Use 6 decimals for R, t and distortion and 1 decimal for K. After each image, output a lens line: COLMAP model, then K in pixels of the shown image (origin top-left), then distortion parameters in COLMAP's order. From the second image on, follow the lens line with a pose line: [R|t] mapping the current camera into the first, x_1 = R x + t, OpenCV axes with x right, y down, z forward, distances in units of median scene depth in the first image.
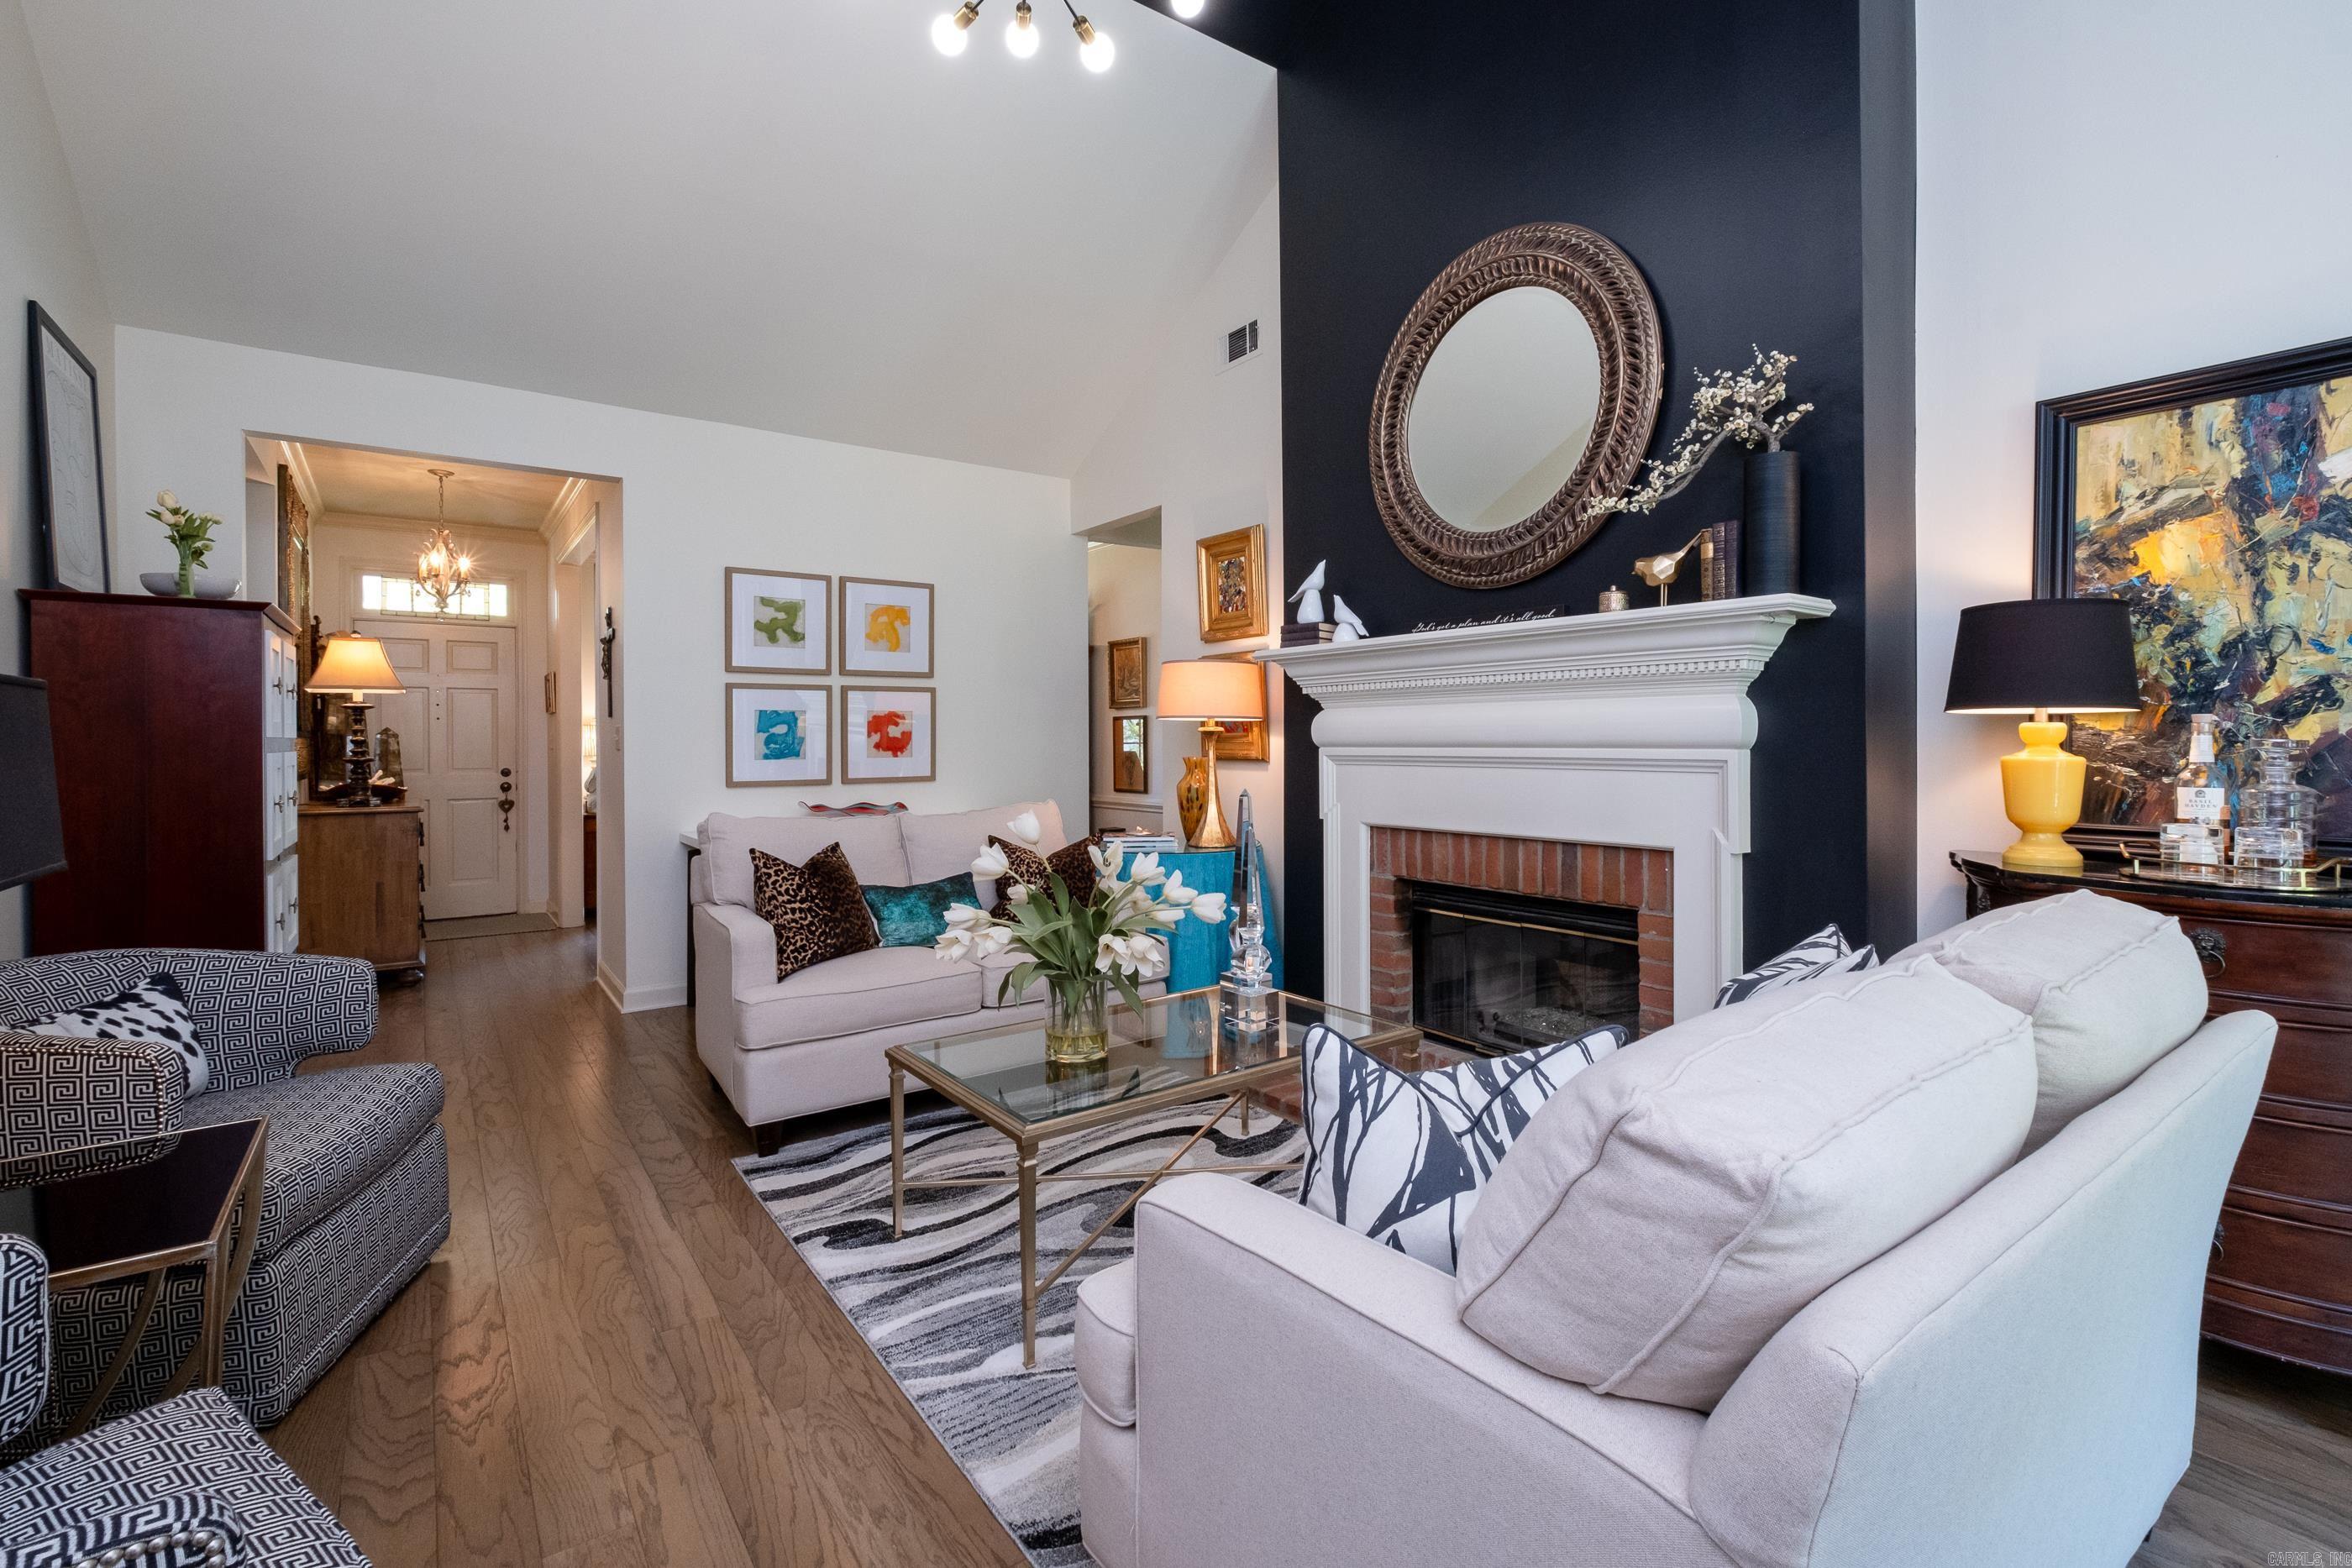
lens RADIAL K [[1060.1, 0, 1172.1], [0, 1060.1, 743.2], [0, 0, 1]] dist [-0.001494, -0.000264]
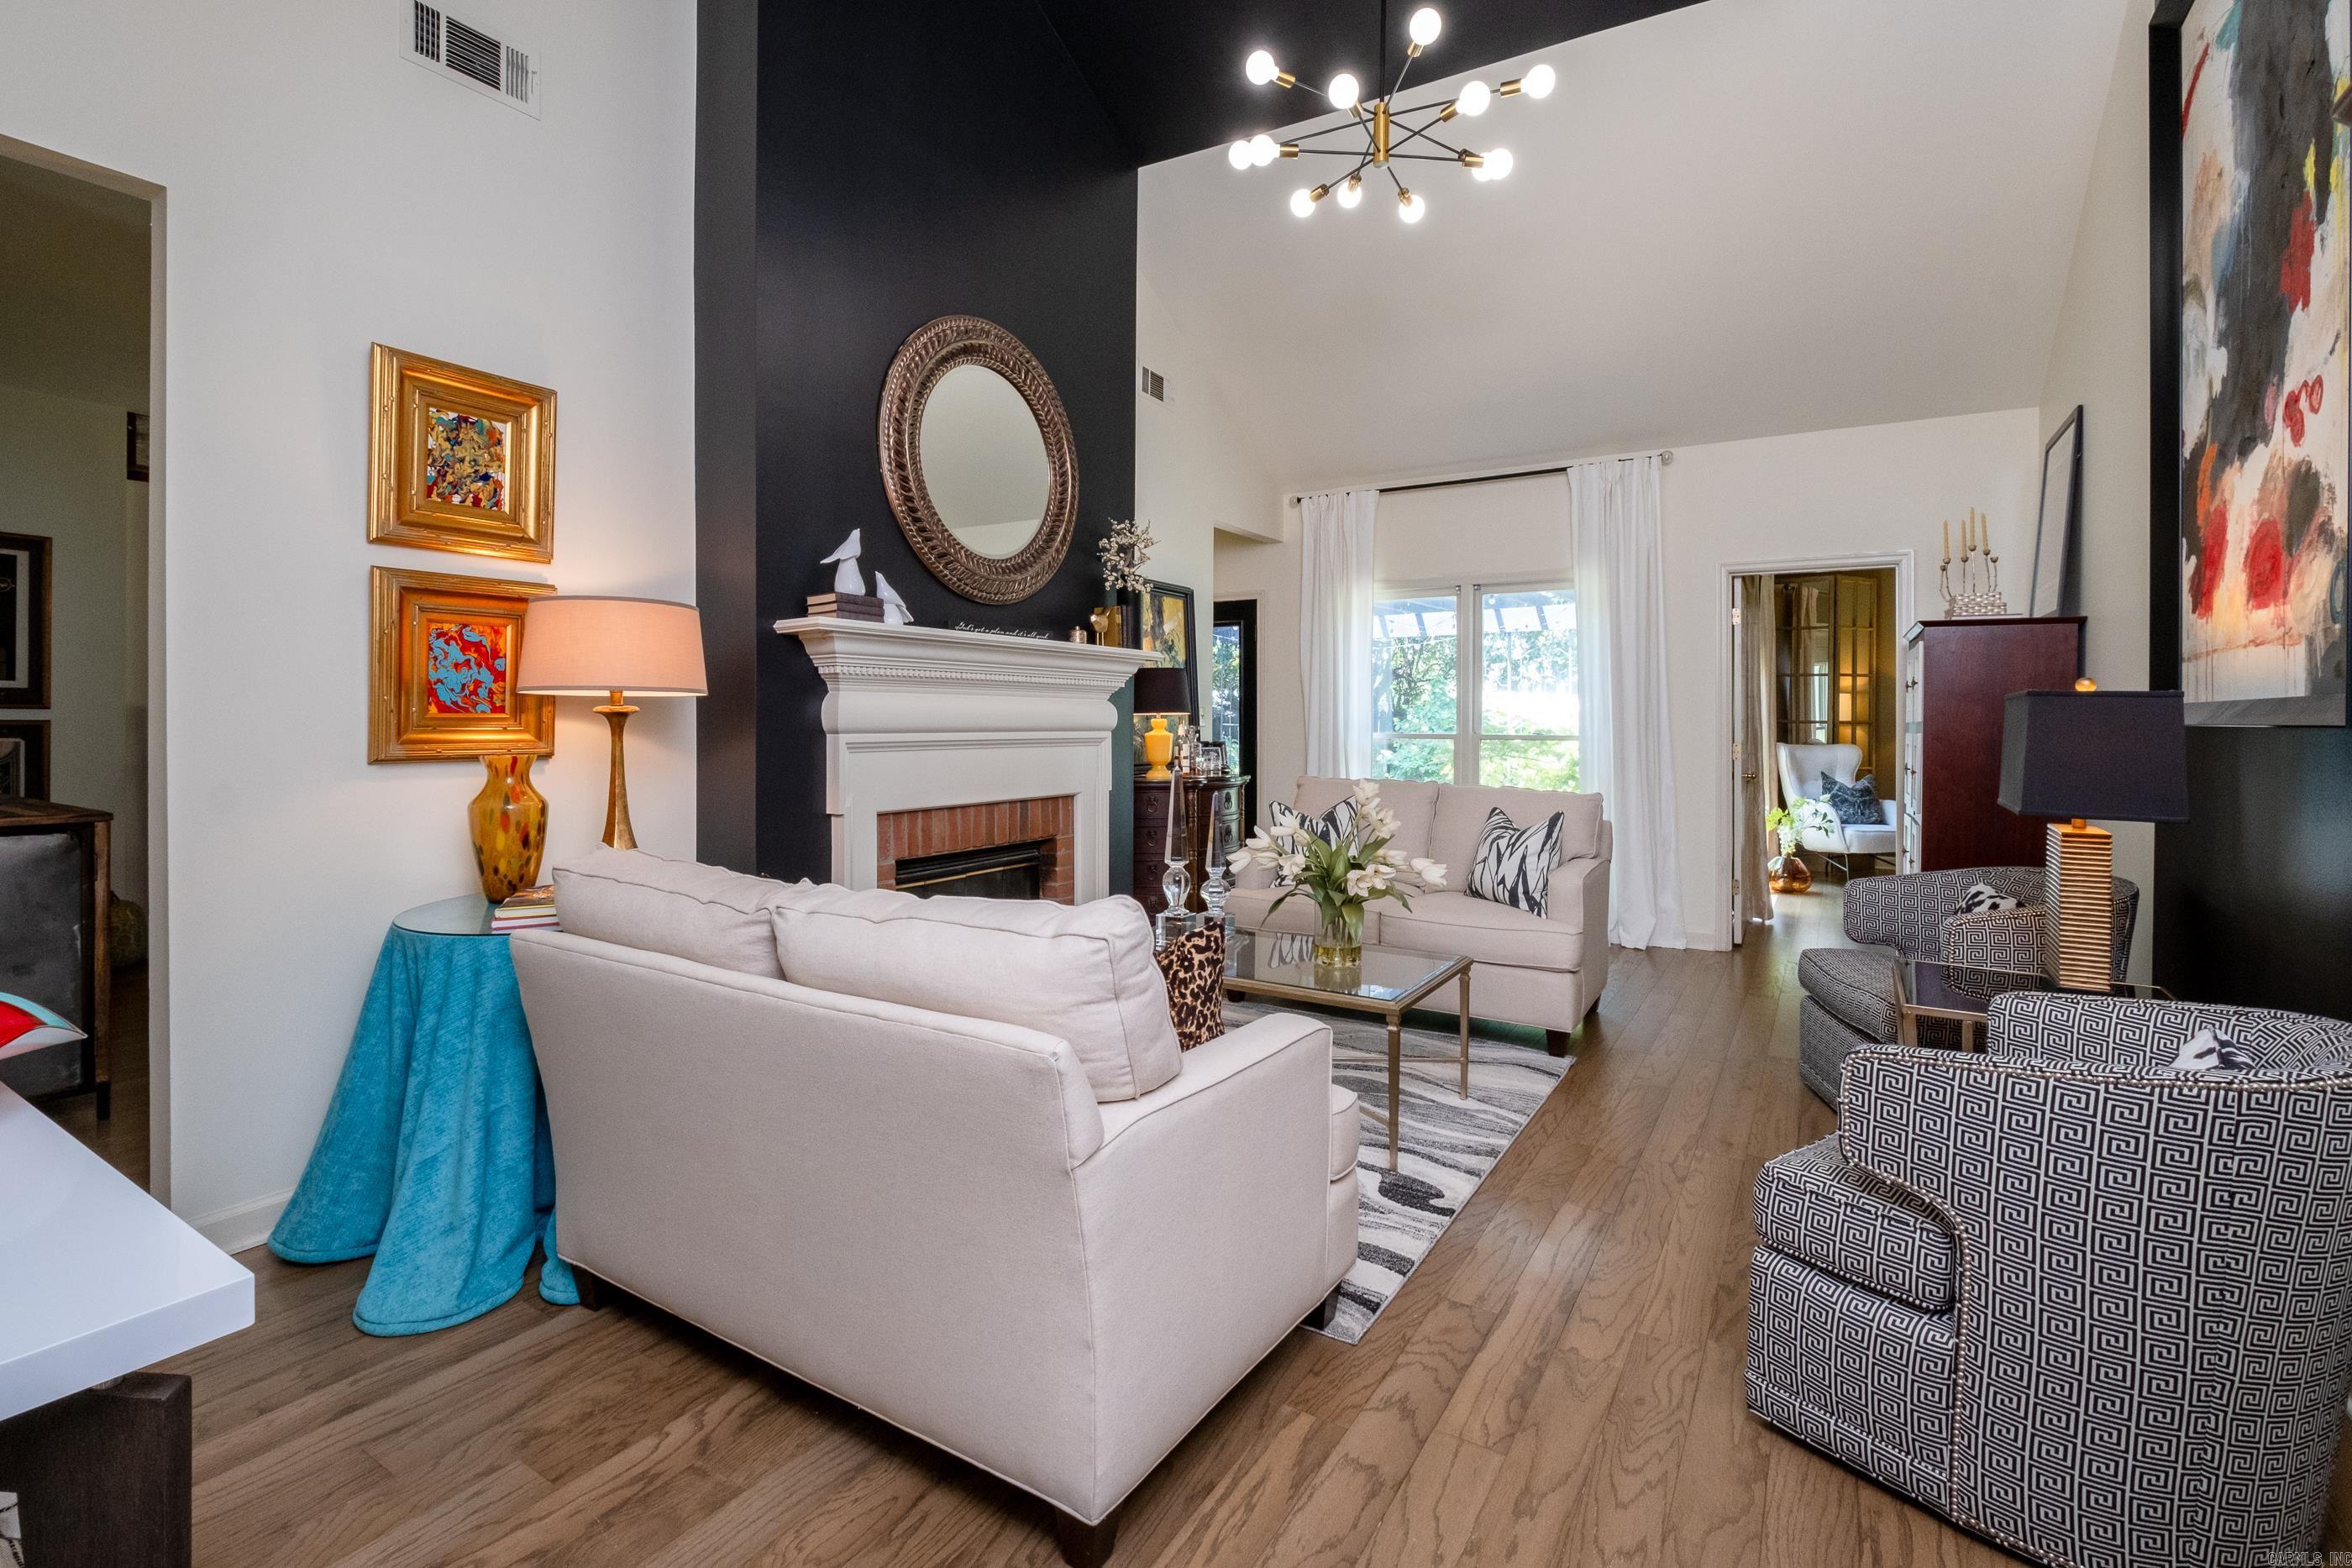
lens RADIAL K [[1052.4, 0, 1187.1], [0, 1052.4, 725.3], [0, 0, 1]] dist [-0.002979, -0.000678]
pose [[-0.387191, -0.001620, 0.921998, -0.806954], [-0.000009, 0.999998, 0.001753, -0.005312], [-0.921999, 0.000671, -0.387191, 1.100144]]
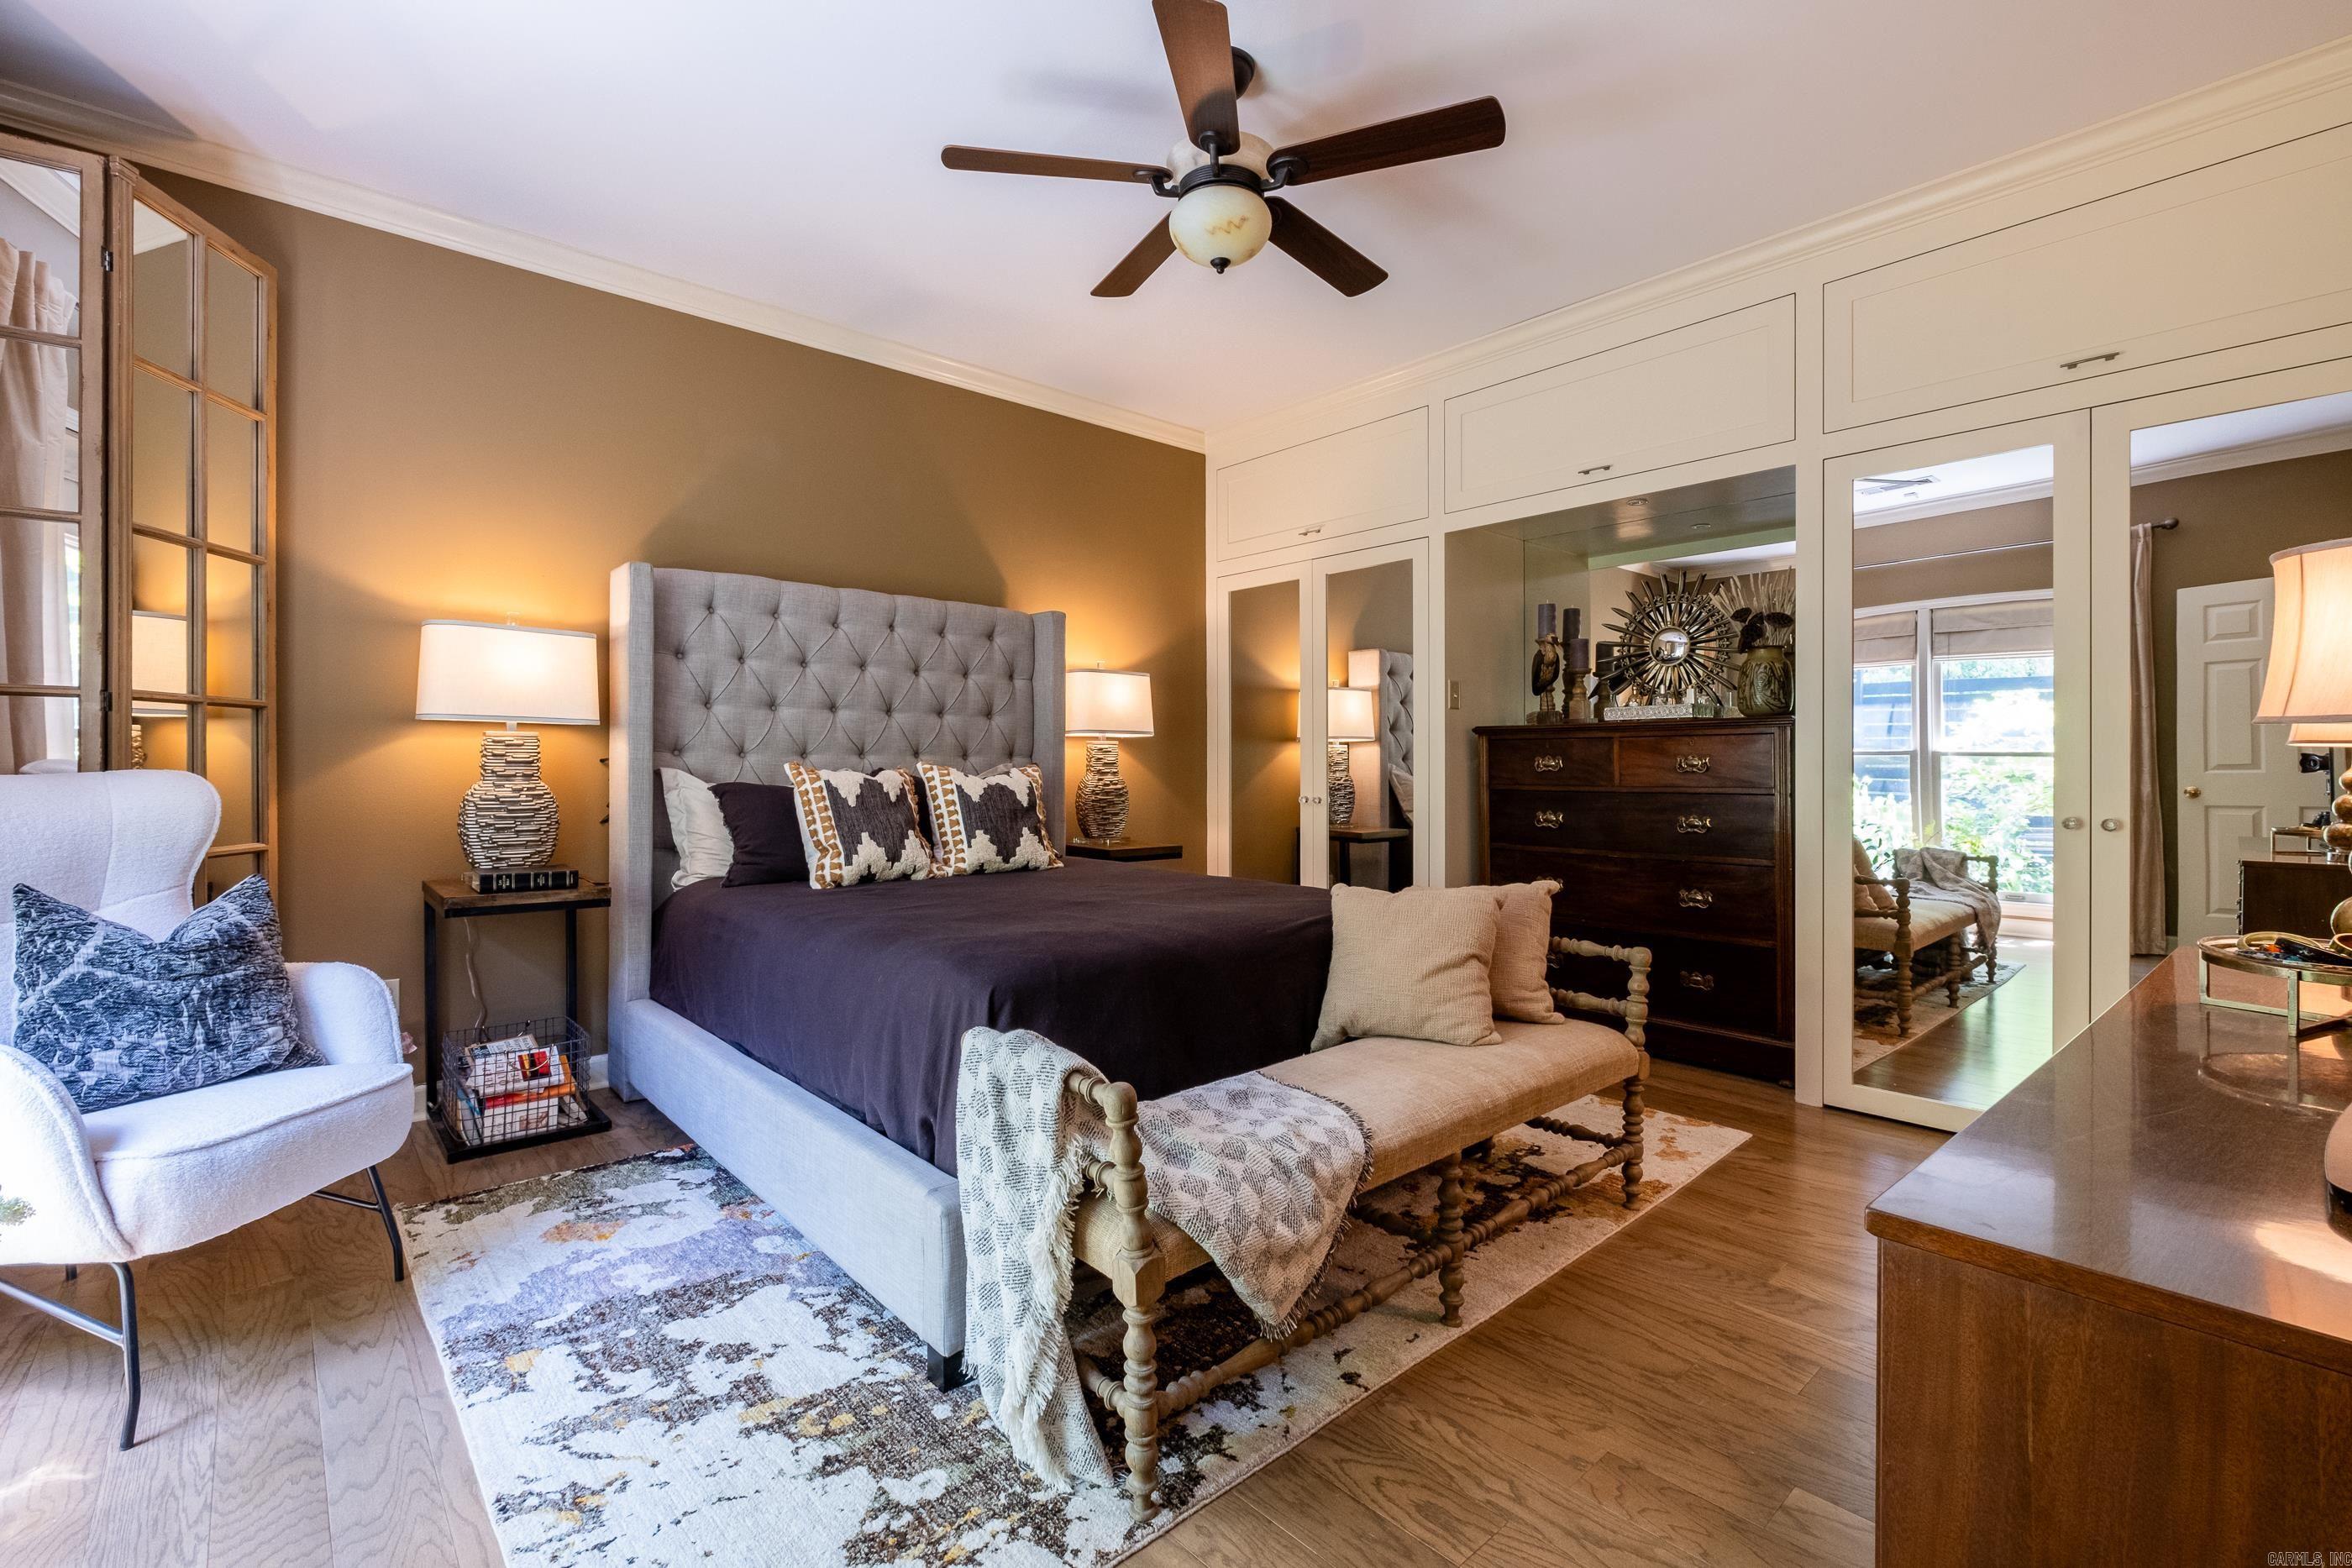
lens RADIAL K [[1045.5, 0, 1200.9], [0, 1045.5, 756.7], [0, 0, 1]] dist [0.000093, 0.000082]
pose [[-0.992296, 0.003453, -0.123843, 0.171568], [0.003710, 0.999991, -0.001849, 0.032429], [0.123836, -0.002294, -0.992300, -0.363807]]
